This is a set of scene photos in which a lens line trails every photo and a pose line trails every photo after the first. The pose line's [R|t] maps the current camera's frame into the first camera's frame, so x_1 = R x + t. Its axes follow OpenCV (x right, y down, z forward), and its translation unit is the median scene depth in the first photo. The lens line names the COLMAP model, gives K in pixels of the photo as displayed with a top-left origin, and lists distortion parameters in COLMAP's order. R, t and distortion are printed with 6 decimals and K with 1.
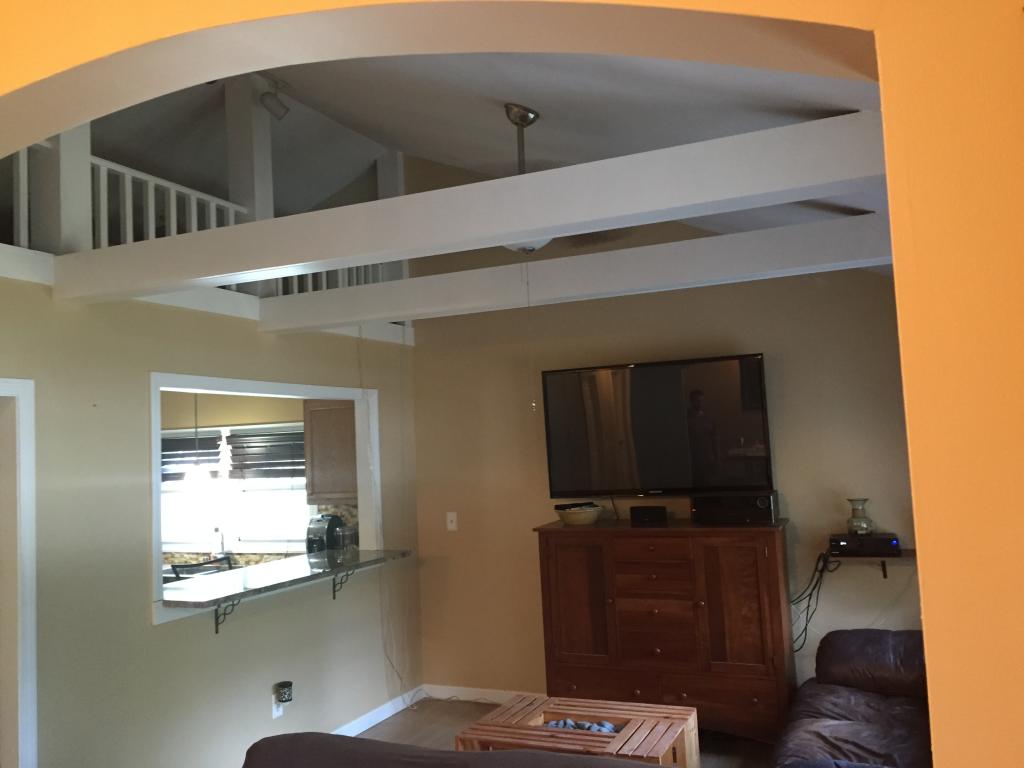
lens RADIAL K [[870.2, 0, 518.4], [0, 870.2, 387.1], [0, 0, 1]] dist [0.062528, -0.049817]
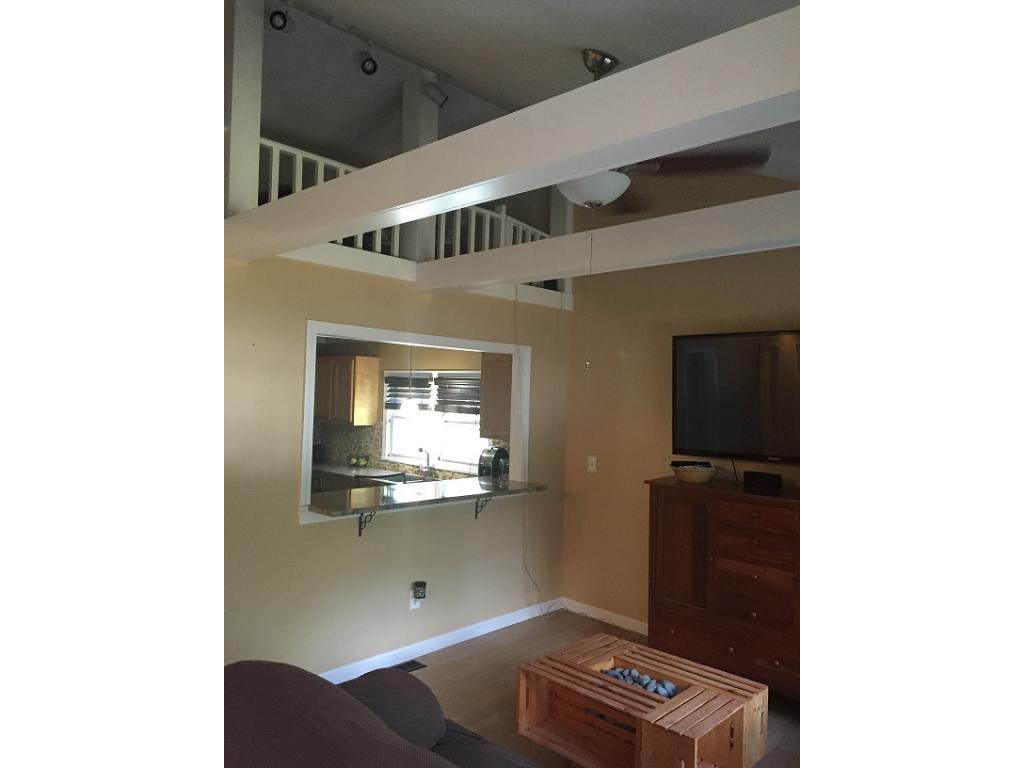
lens RADIAL K [[655.1, 0, 511.2], [0, 655.1, 390.5], [0, 0, 1]] dist [0.033370, -0.013431]
pose [[0.940647, 0.070701, -0.331941, 0.126613], [-0.050037, 0.996263, 0.070402, 0.001659], [0.335678, -0.049613, 0.940669, 0.190053]]
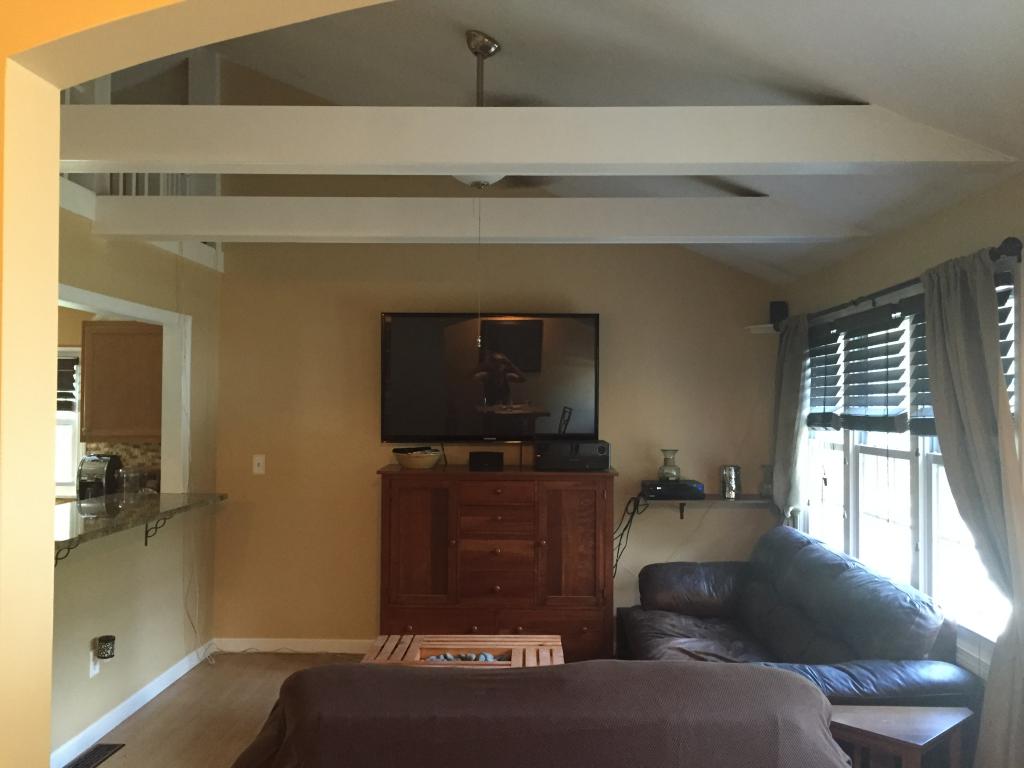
lens RADIAL K [[870.2, 0, 517.0], [0, 870.2, 386.9], [0, 0, 1]] dist [0.062528, -0.049817]
pose [[0.923879, 0.058036, 0.378259, -0.220922], [-0.074003, 0.996870, 0.027799, 0.029374], [-0.375462, -0.053675, 0.925282, 0.037408]]
